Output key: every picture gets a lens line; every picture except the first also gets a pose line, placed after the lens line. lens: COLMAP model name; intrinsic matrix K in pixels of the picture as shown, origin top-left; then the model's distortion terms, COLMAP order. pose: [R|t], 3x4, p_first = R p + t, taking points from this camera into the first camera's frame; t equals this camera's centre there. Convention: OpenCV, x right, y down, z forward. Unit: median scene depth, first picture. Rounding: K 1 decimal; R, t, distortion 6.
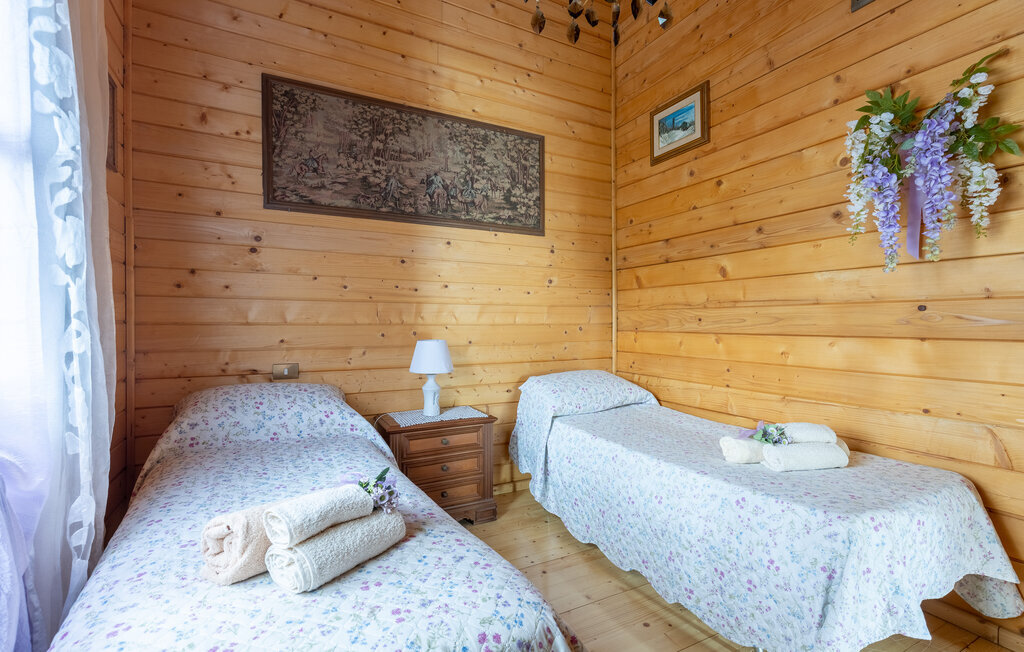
lens RADIAL K [[456.3, 0, 510.2], [0, 456.3, 328.0], [0, 0, 1]] dist [0.009987, -0.002524]
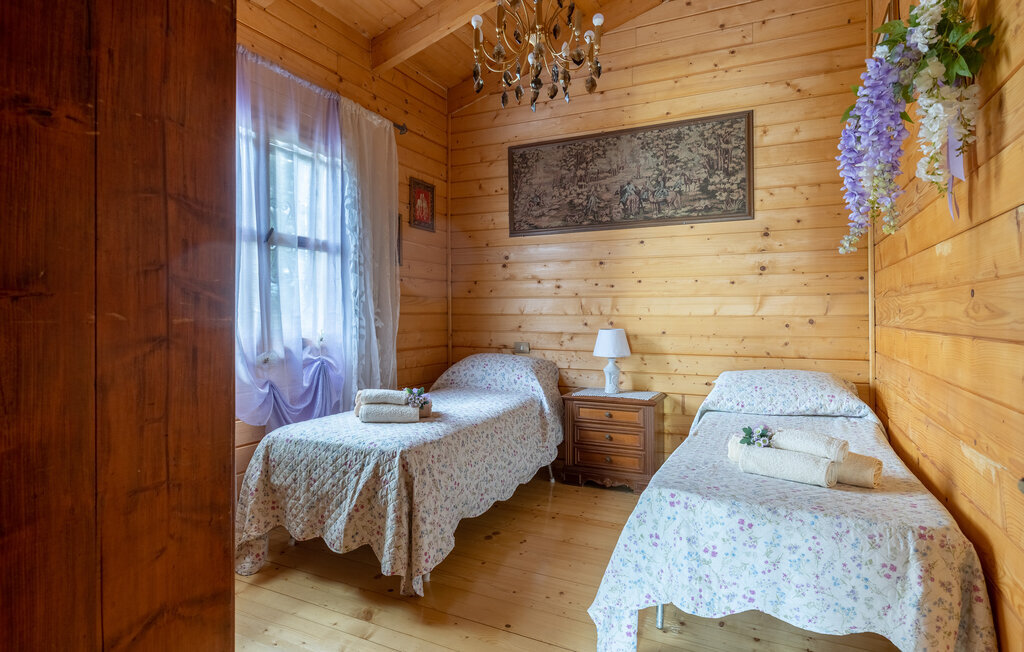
lens RADIAL K [[549.2, 0, 516.9], [0, 549.2, 319.2], [0, 0, 1]] dist [0.004091, 0.000062]
pose [[0.592628, 0.008151, -0.805435, 0.782012], [-0.011334, 0.999934, 0.001780, 0.001970], [0.805396, 0.008074, 0.592682, -0.031238]]
